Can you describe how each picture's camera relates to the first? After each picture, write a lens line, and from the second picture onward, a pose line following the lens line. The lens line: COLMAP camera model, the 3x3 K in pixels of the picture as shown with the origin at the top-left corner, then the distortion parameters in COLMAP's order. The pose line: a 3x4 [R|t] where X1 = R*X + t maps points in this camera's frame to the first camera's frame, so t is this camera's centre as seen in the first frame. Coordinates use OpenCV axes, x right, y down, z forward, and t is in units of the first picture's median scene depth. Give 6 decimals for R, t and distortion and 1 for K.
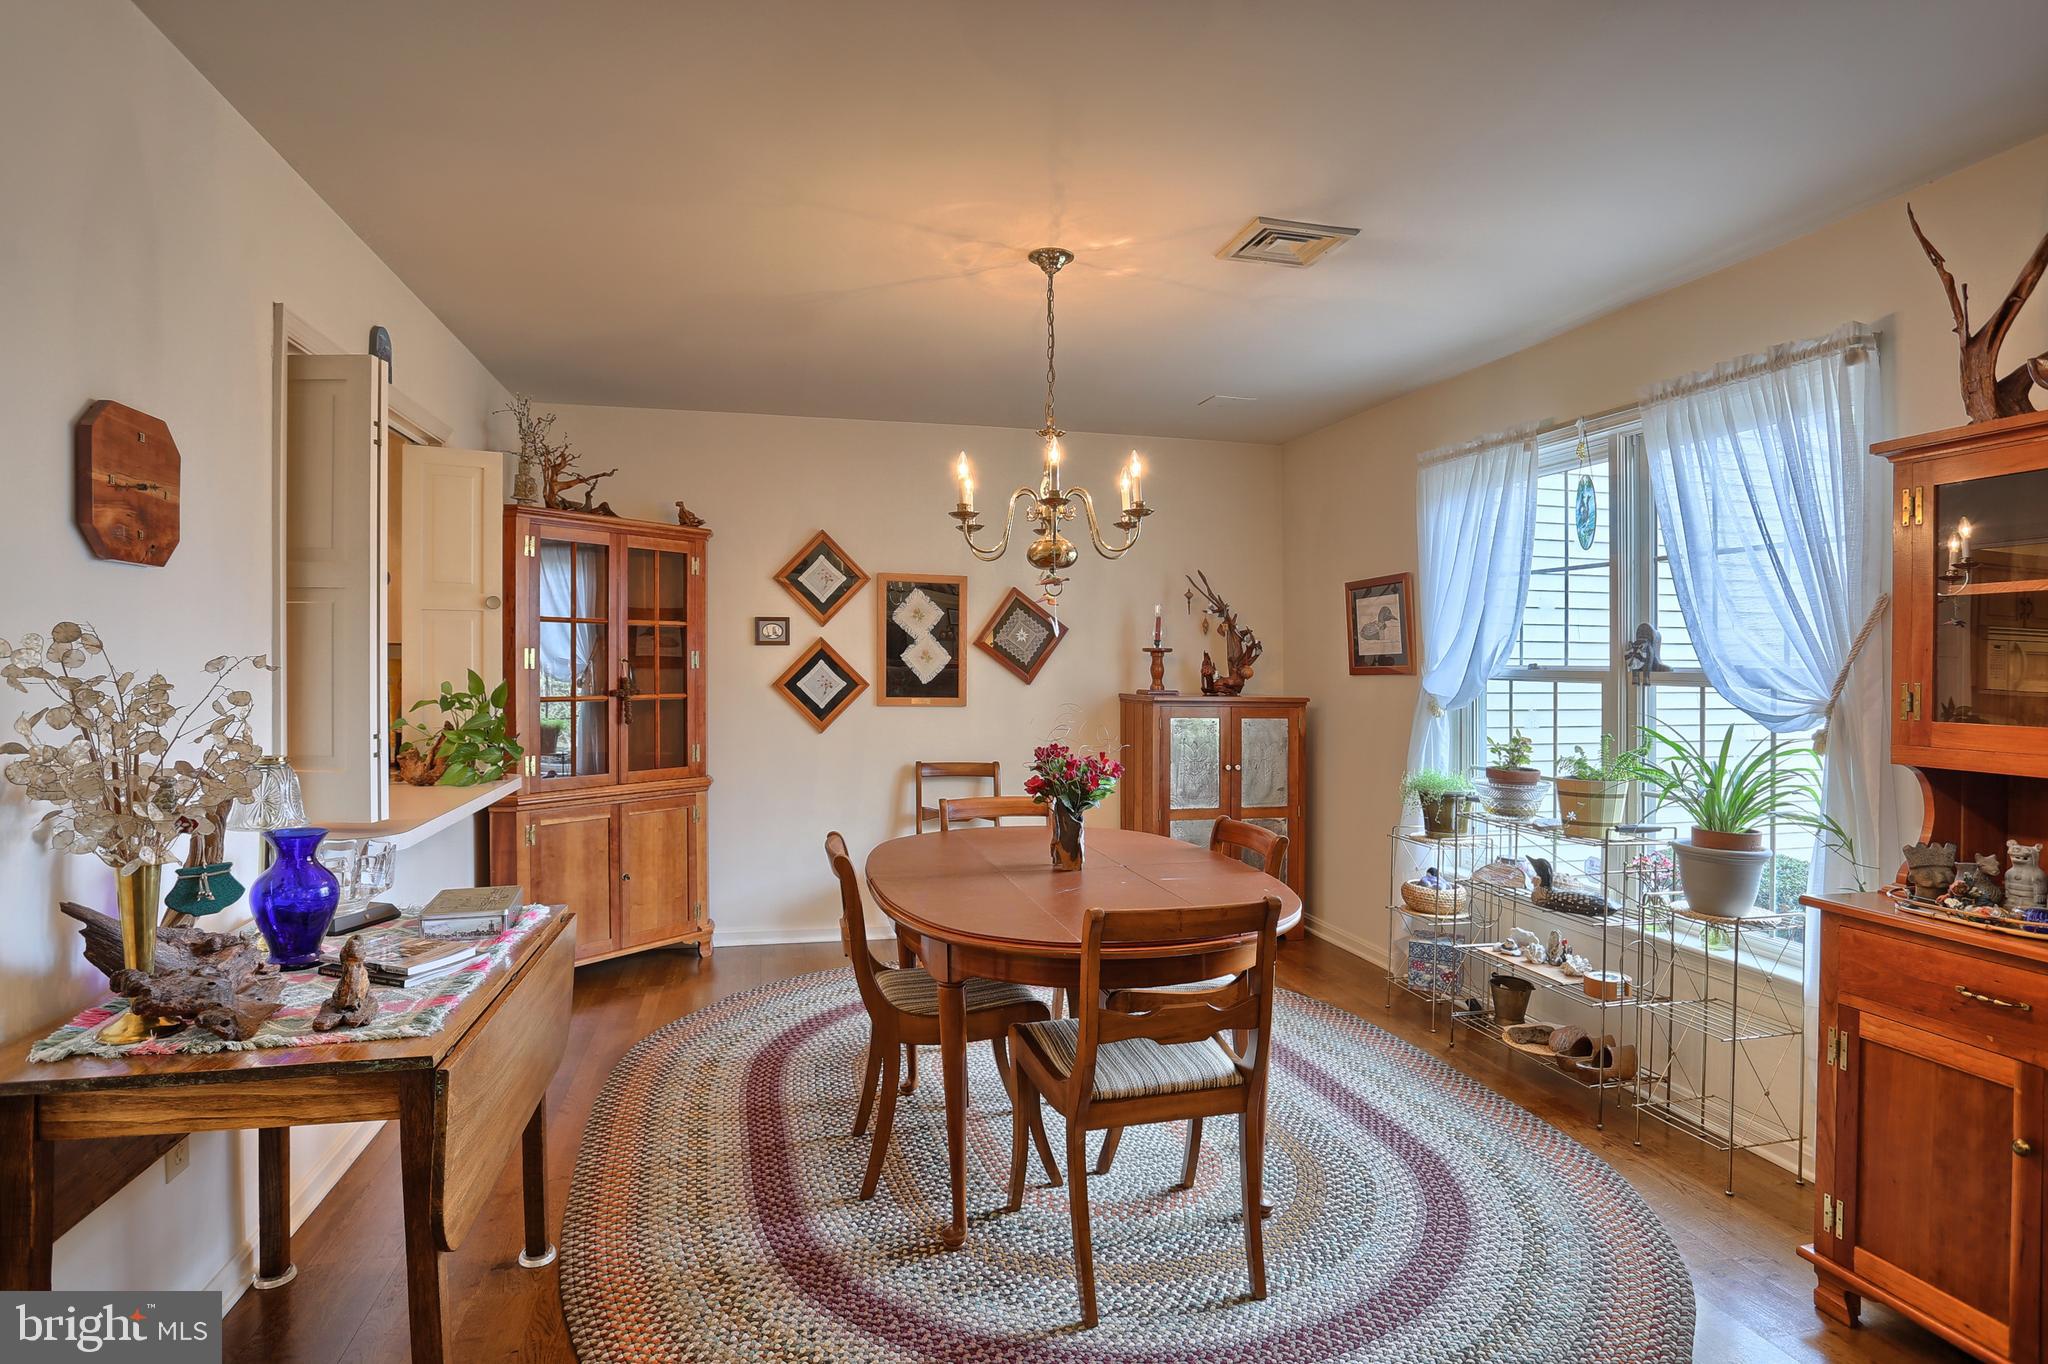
lens RADIAL K [[1072.2, 0, 1024.8], [0, 1072.2, 660.8], [0, 0, 1]] dist [0.000194, 0.000626]
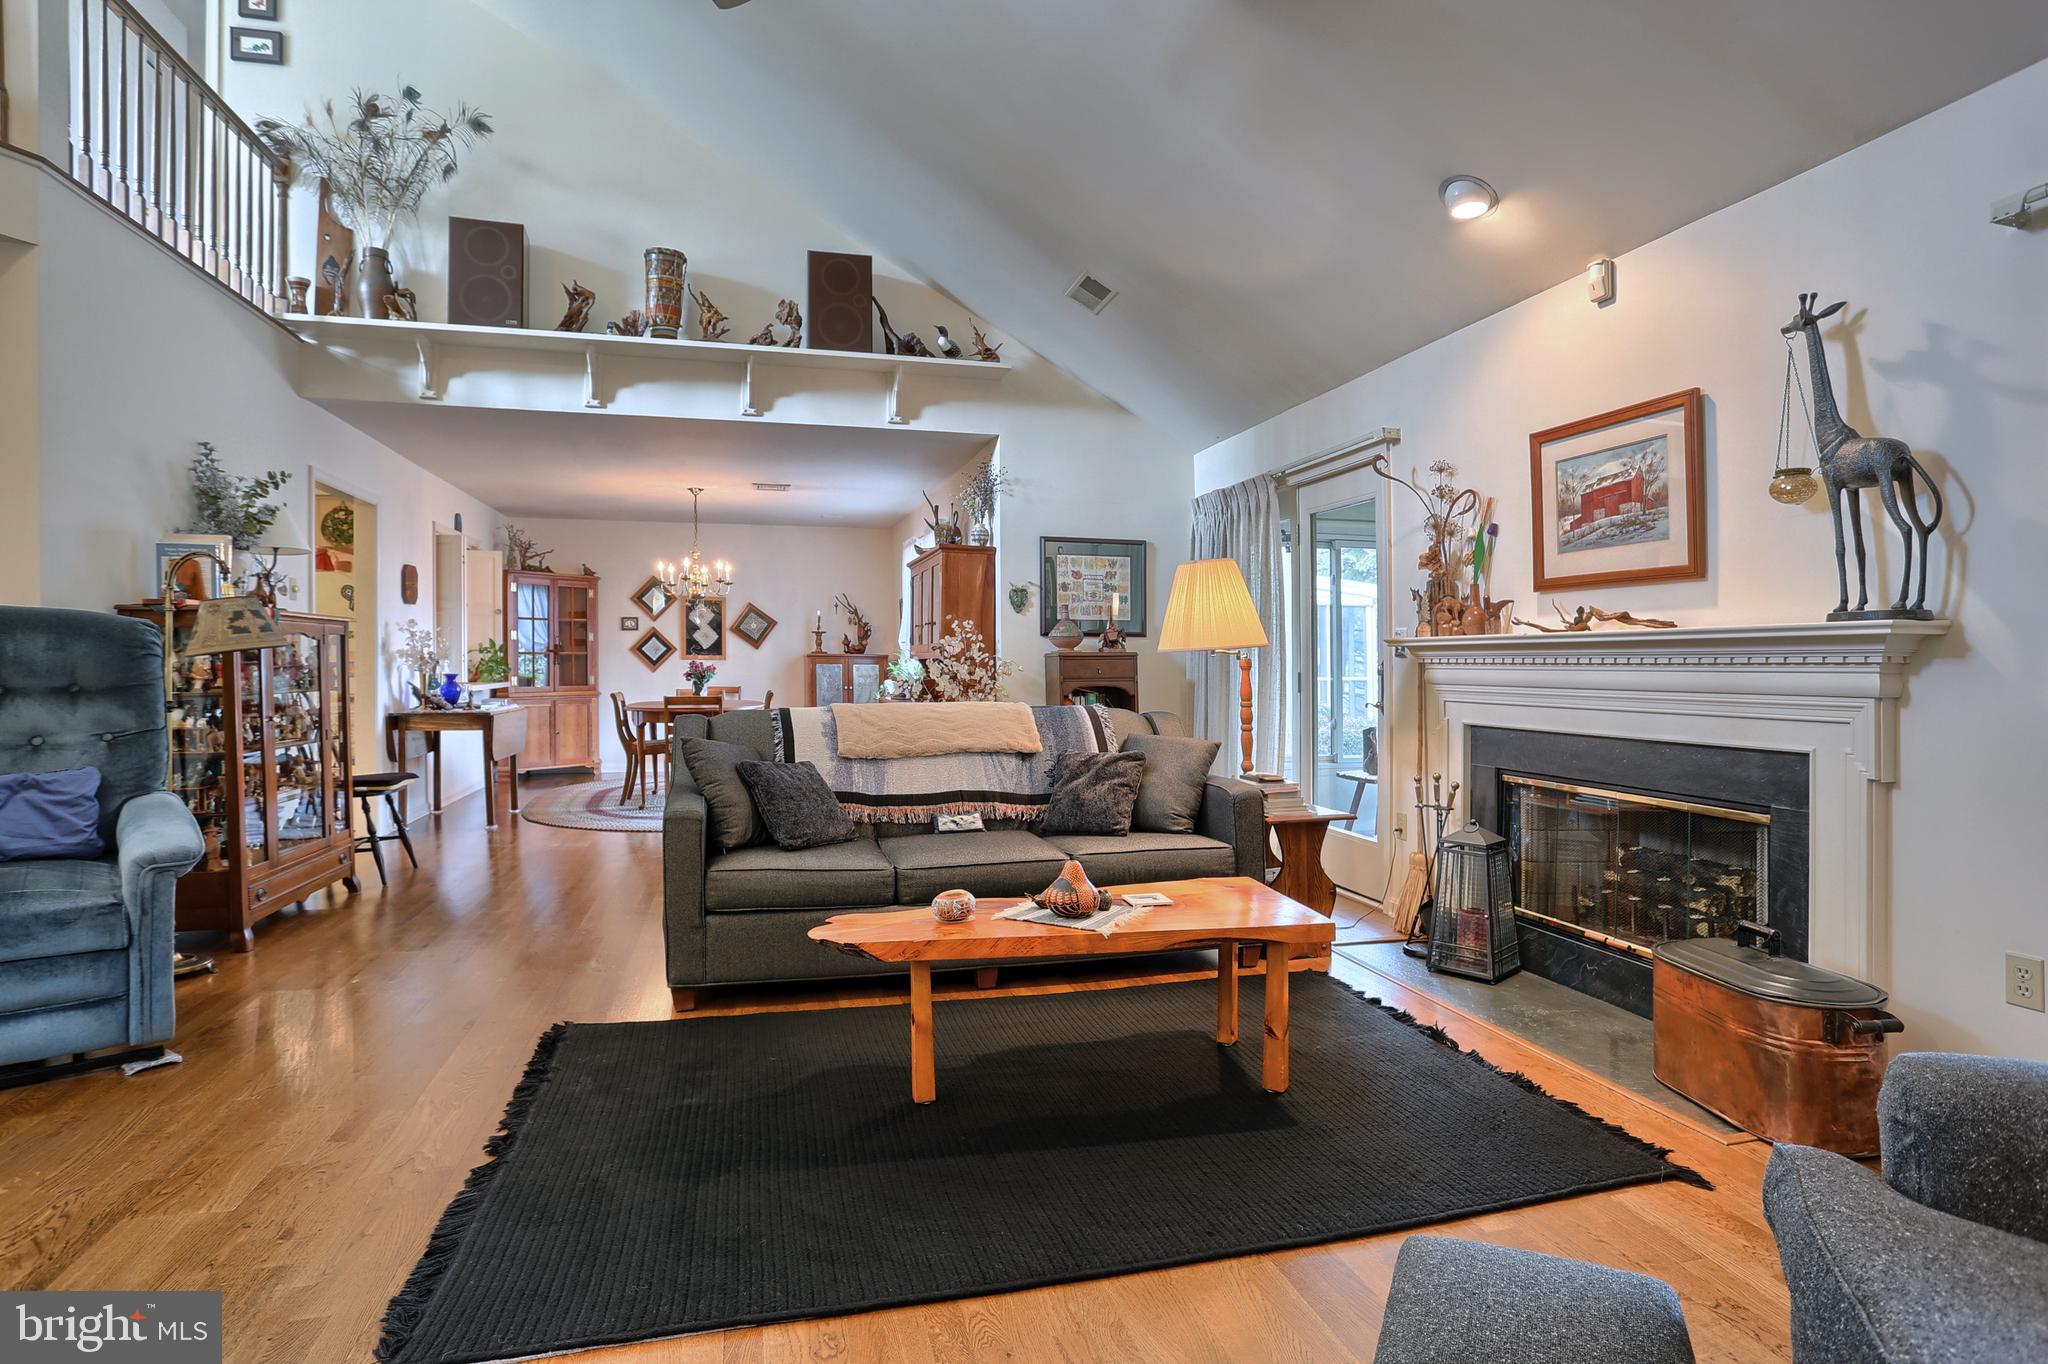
lens RADIAL K [[1062.1, 0, 1034.2], [0, 1062.1, 657.5], [0, 0, 1]] dist [-0.000796, 0.000435]
pose [[0.999817, -0.004901, 0.018483, 0.521950], [0.004949, 0.999985, -0.002511, 0.047894], [-0.018470, 0.002602, 0.999826, -1.107783]]
